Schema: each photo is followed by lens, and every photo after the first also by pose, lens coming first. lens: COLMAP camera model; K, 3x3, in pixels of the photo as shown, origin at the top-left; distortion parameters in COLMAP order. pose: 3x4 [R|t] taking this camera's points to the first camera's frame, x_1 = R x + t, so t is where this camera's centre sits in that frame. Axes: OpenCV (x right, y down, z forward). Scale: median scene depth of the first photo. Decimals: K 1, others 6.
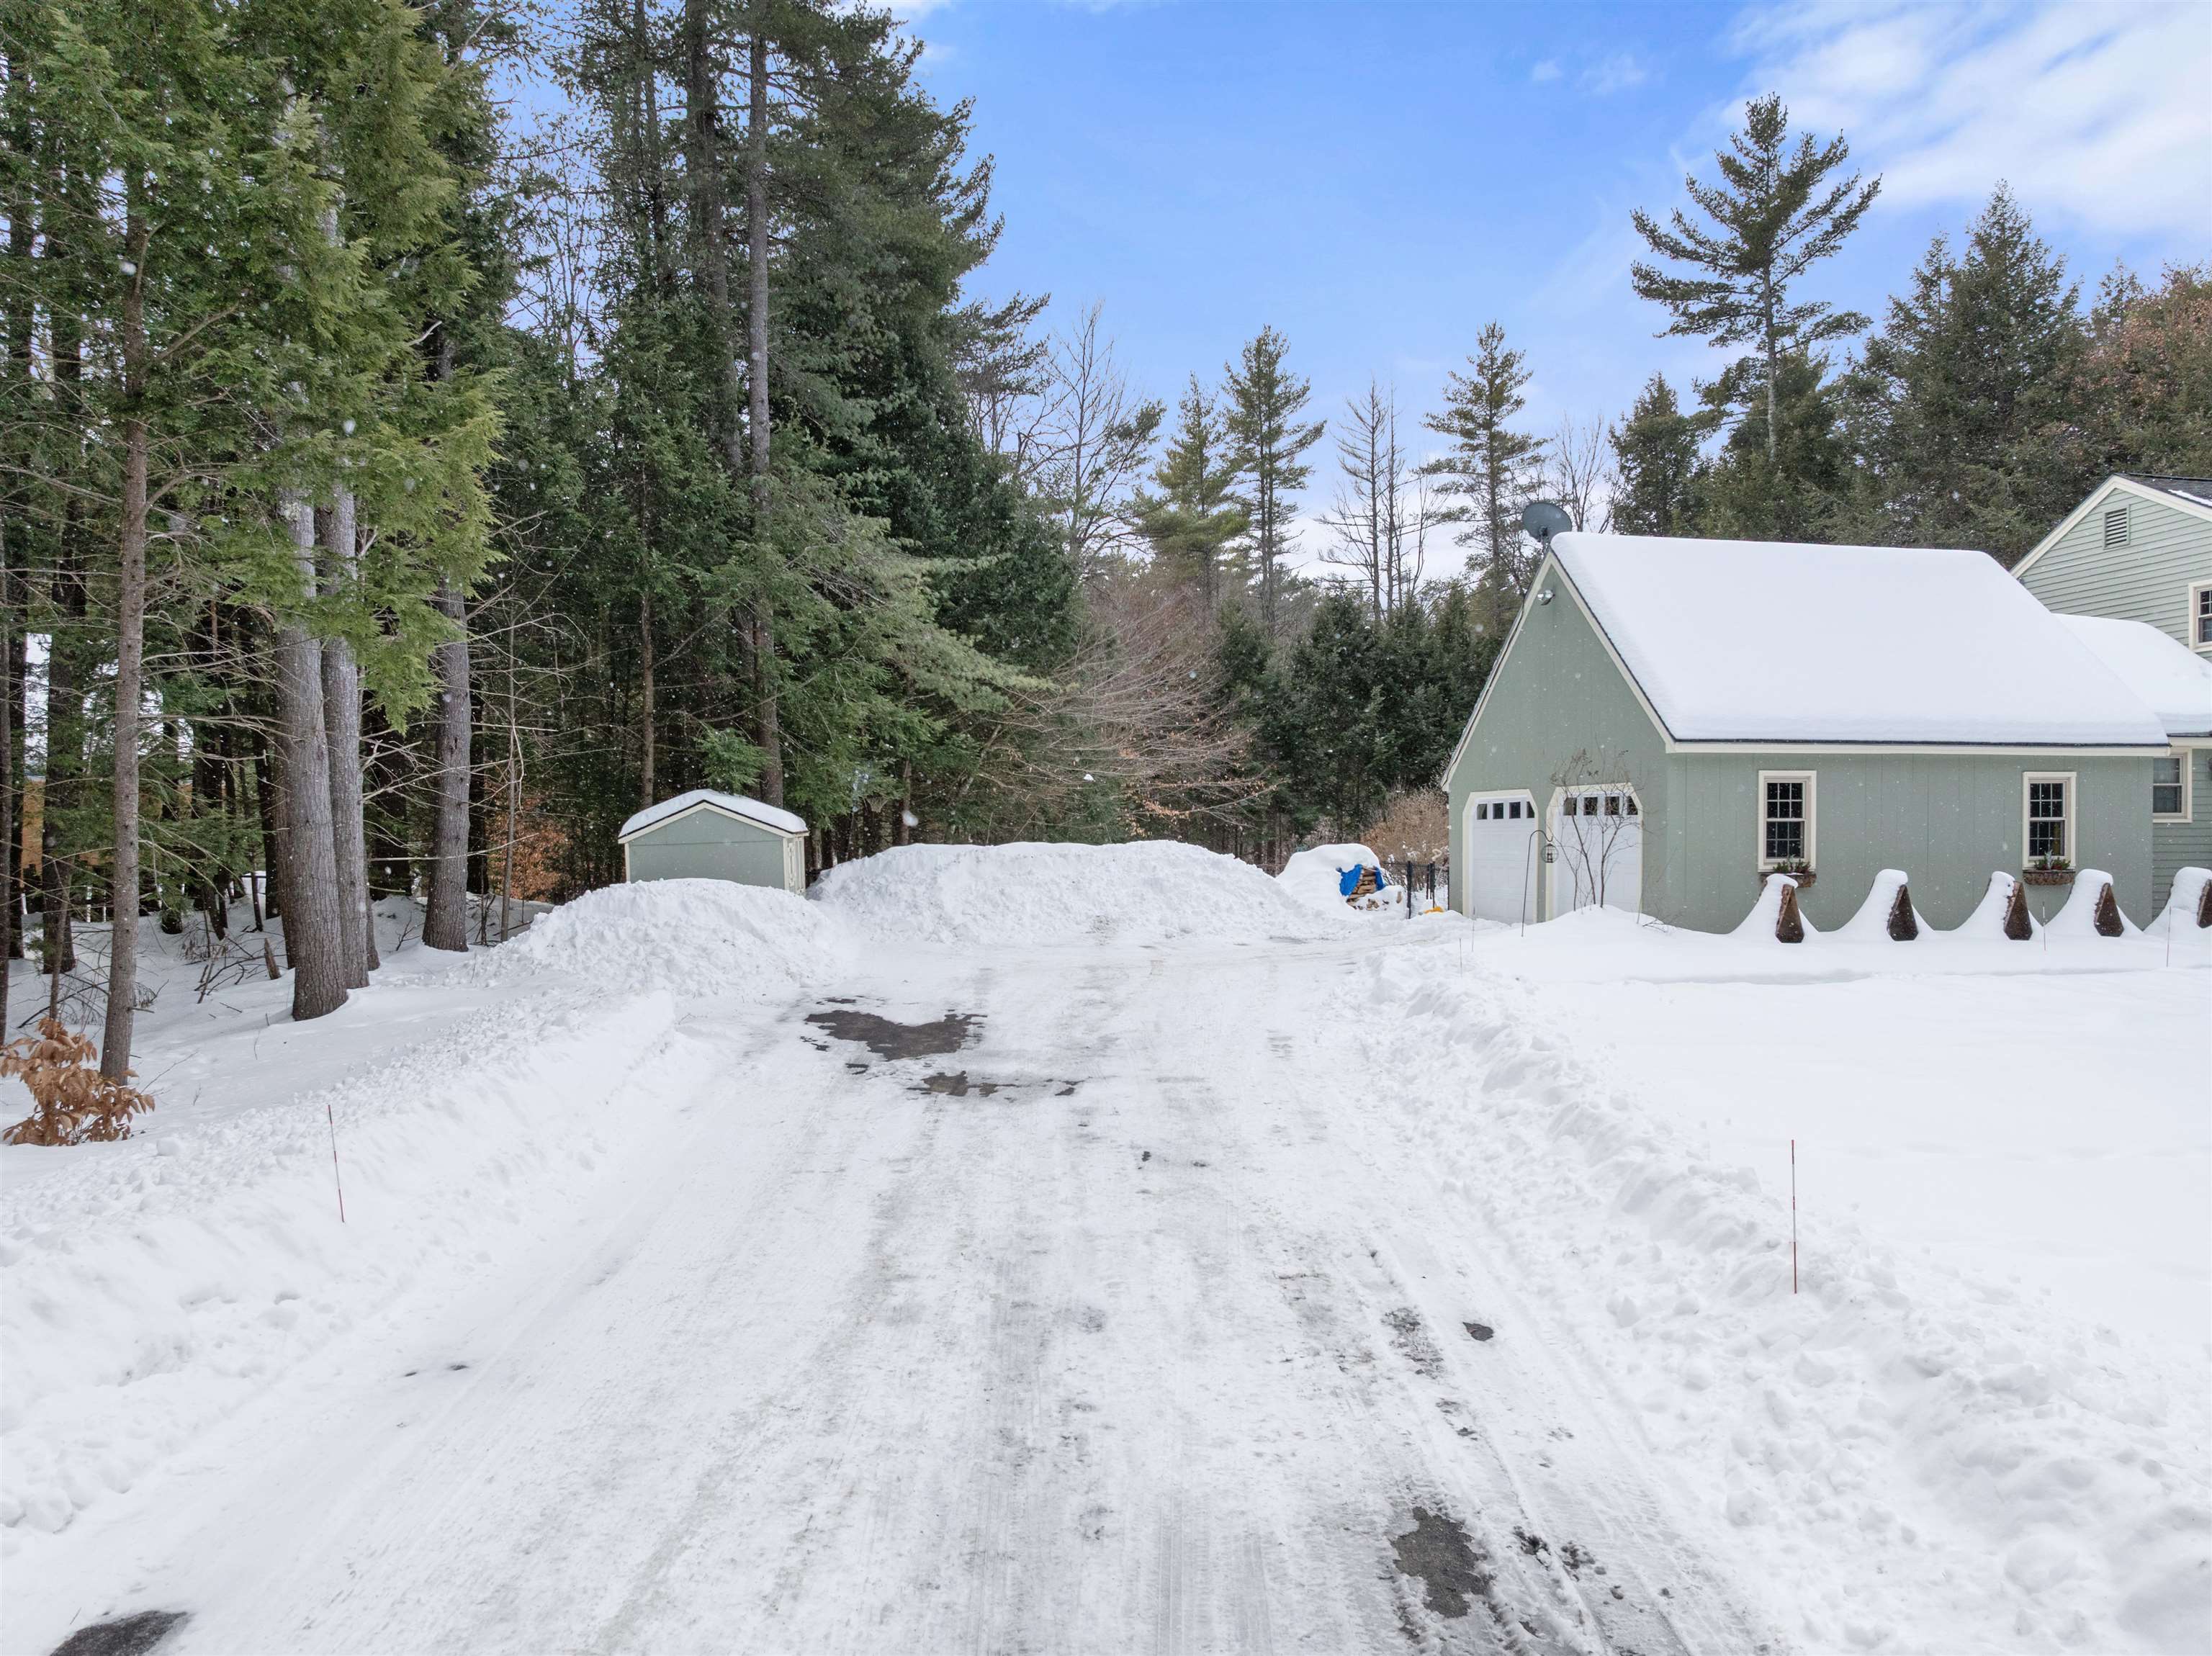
lens RADIAL K [[1569.9, 0, 1107.1], [0, 1569.9, 870.8], [0, 0, 1]] dist [-0.034580, 0.003290]
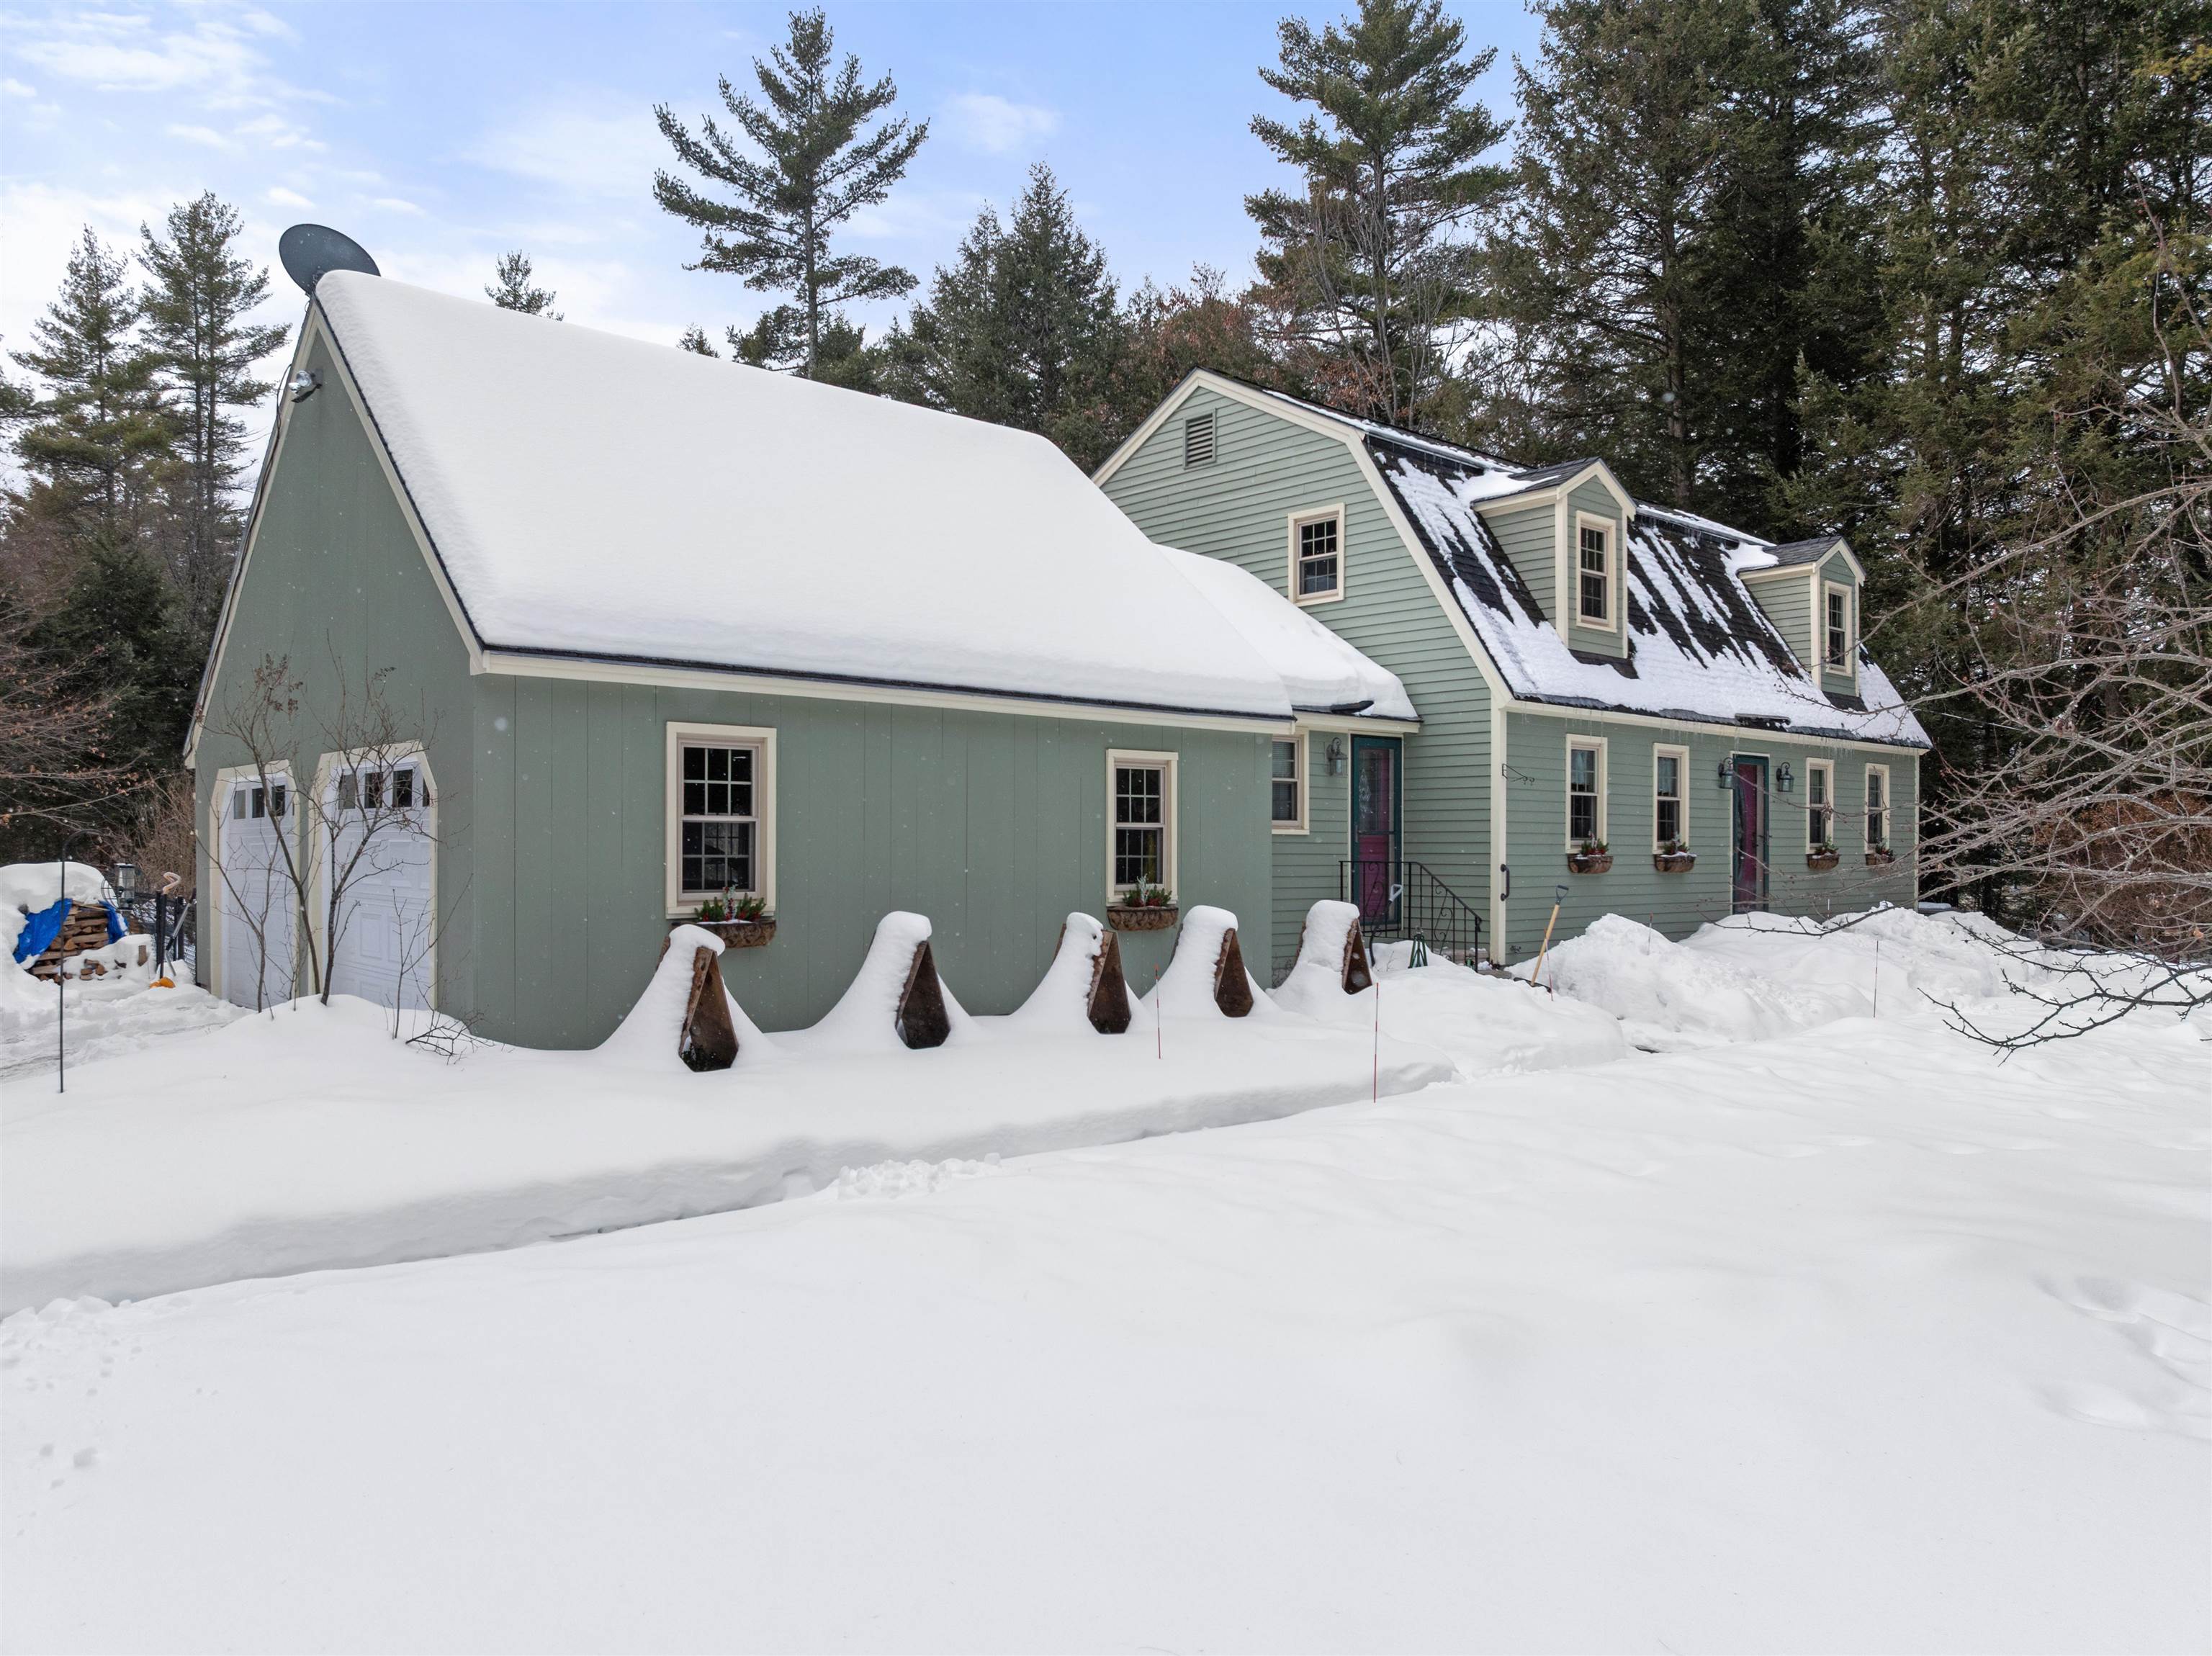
lens RADIAL K [[1569.9, 0, 1094.1], [0, 1569.9, 869.6], [0, 0, 1]] dist [-0.034580, 0.003290]
pose [[0.846474, 0.000807, 0.532429, 0.096072], [0.006120, 0.999918, -0.011245, -0.003309], [-0.532394, 0.012778, 0.846400, 0.179621]]
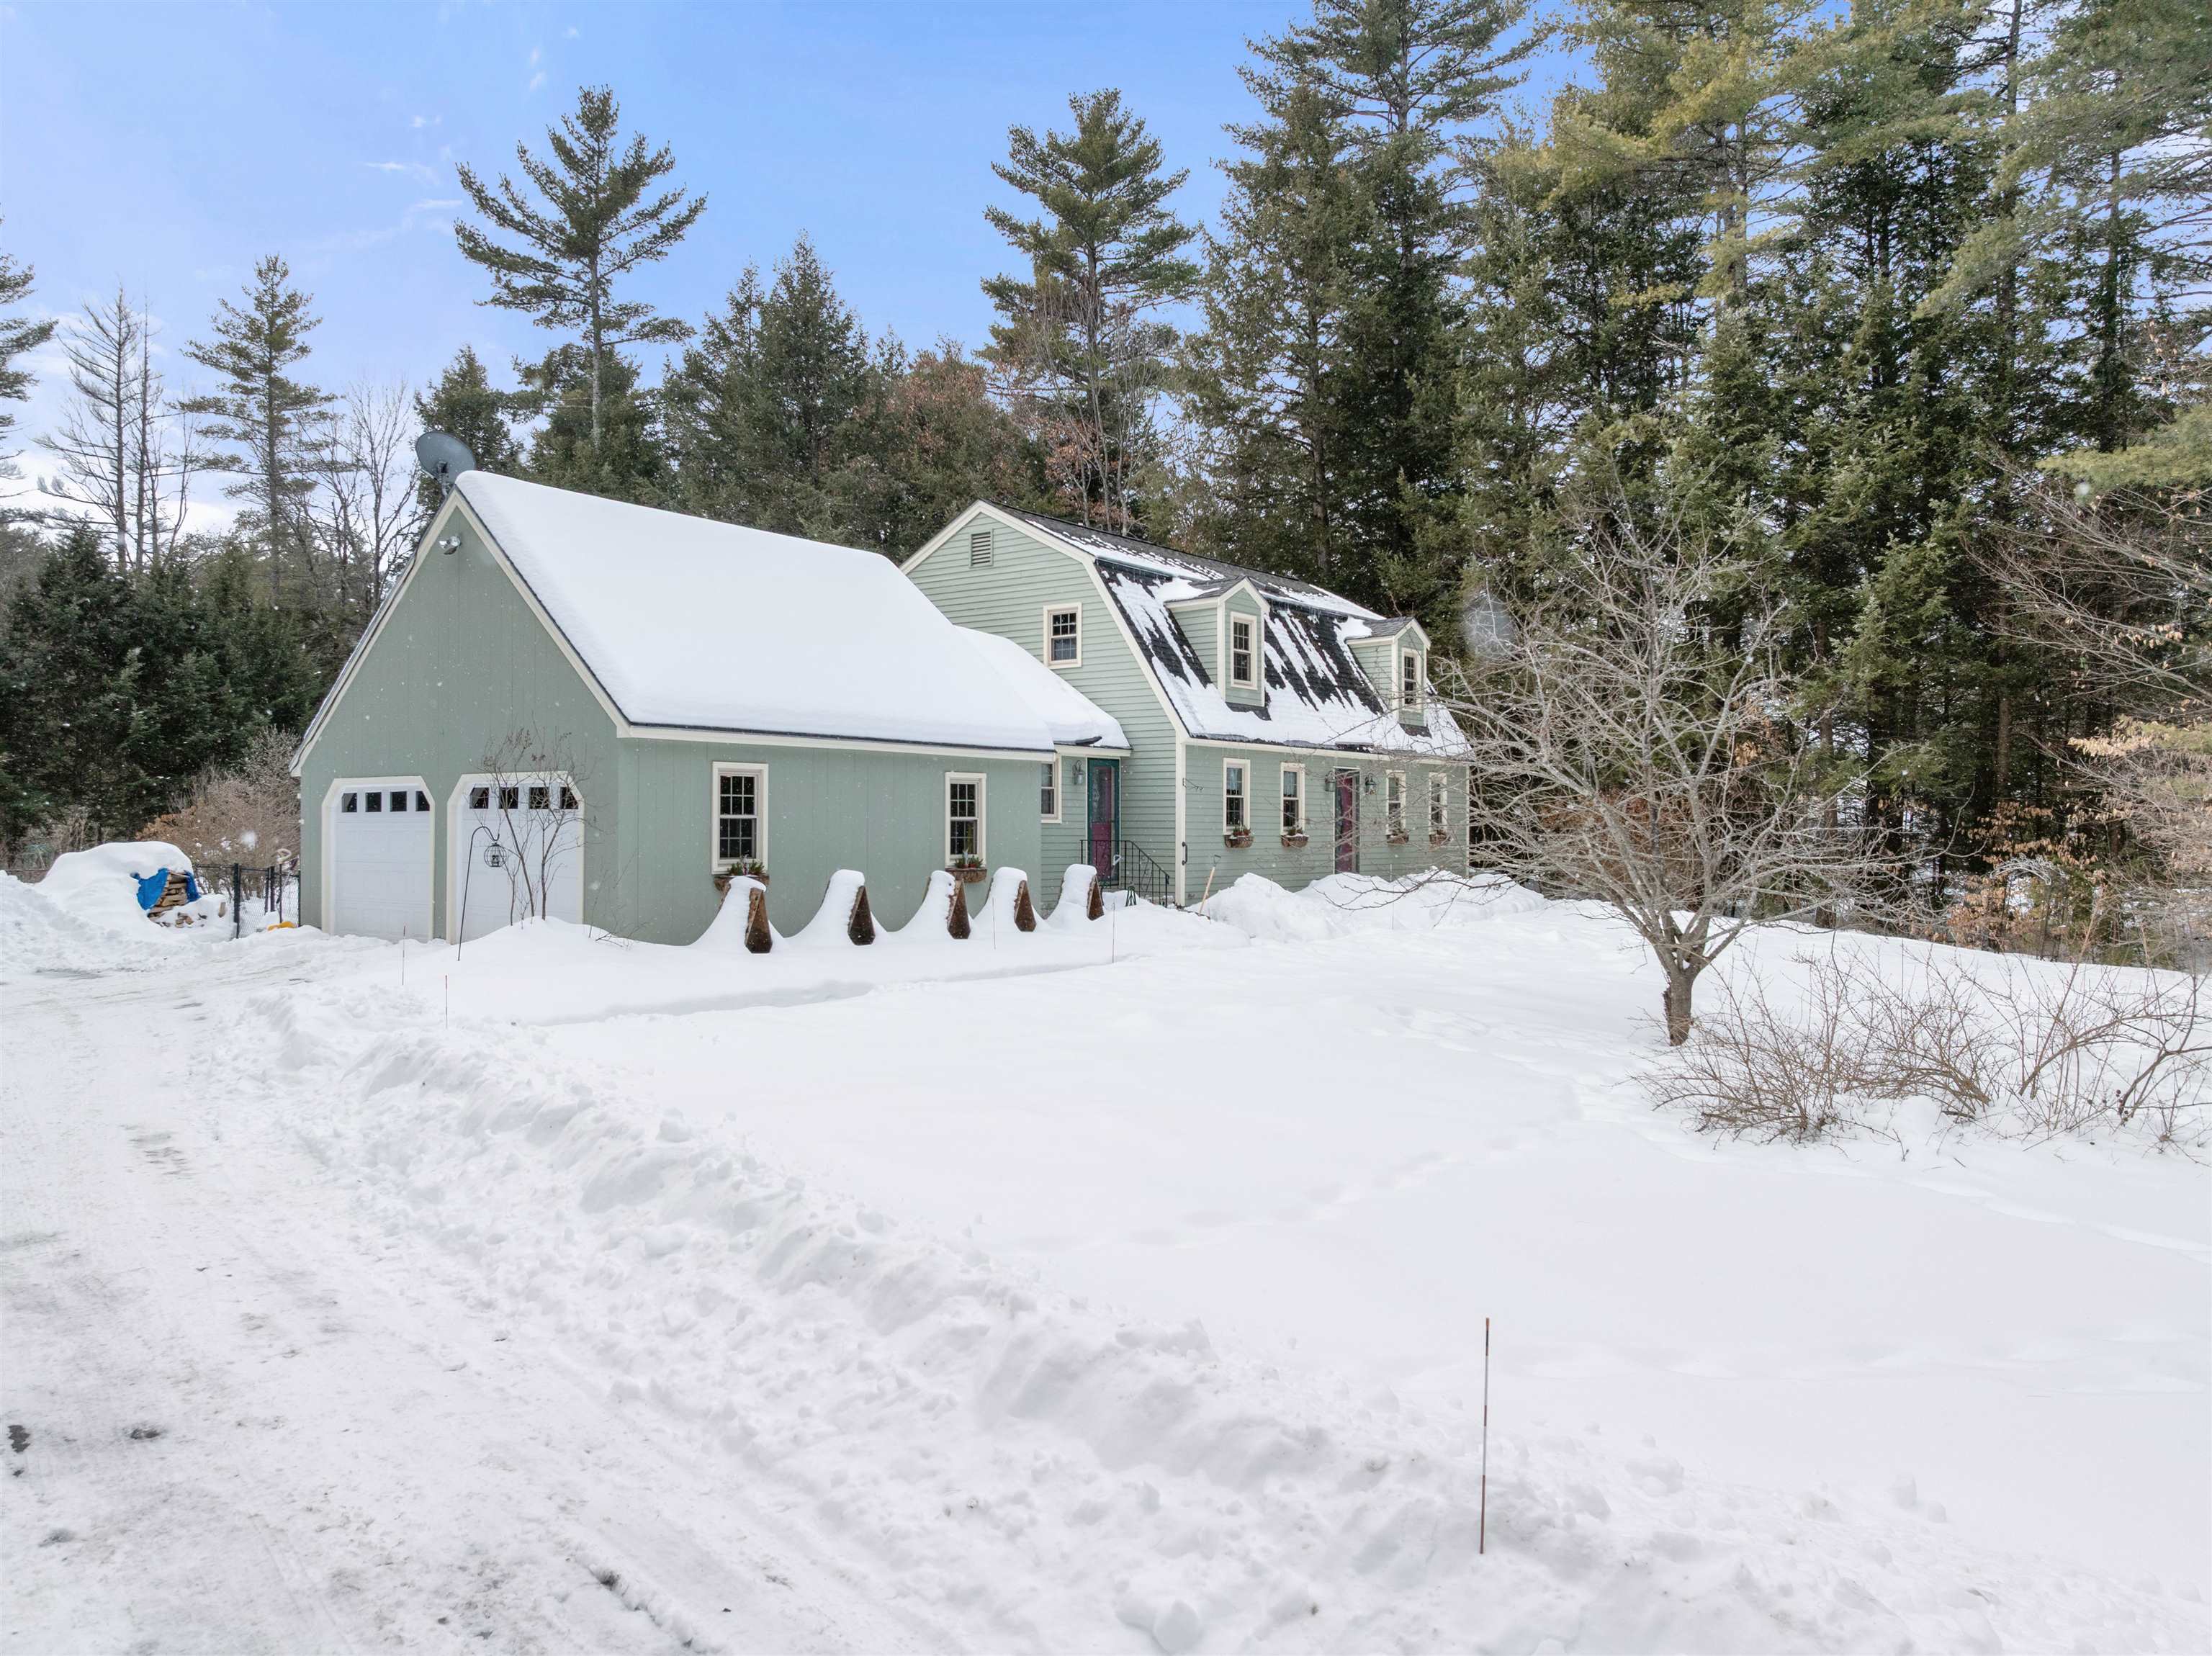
lens RADIAL K [[1569.9, 0, 1094.7], [0, 1569.9, 819.9], [0, 0, 1]] dist [-0.034580, 0.003290]
pose [[0.732175, 0.011233, 0.681024, -0.012526], [0.009801, 0.999587, -0.027026, -0.001565], [-0.681046, 0.026462, 0.731762, 0.070705]]
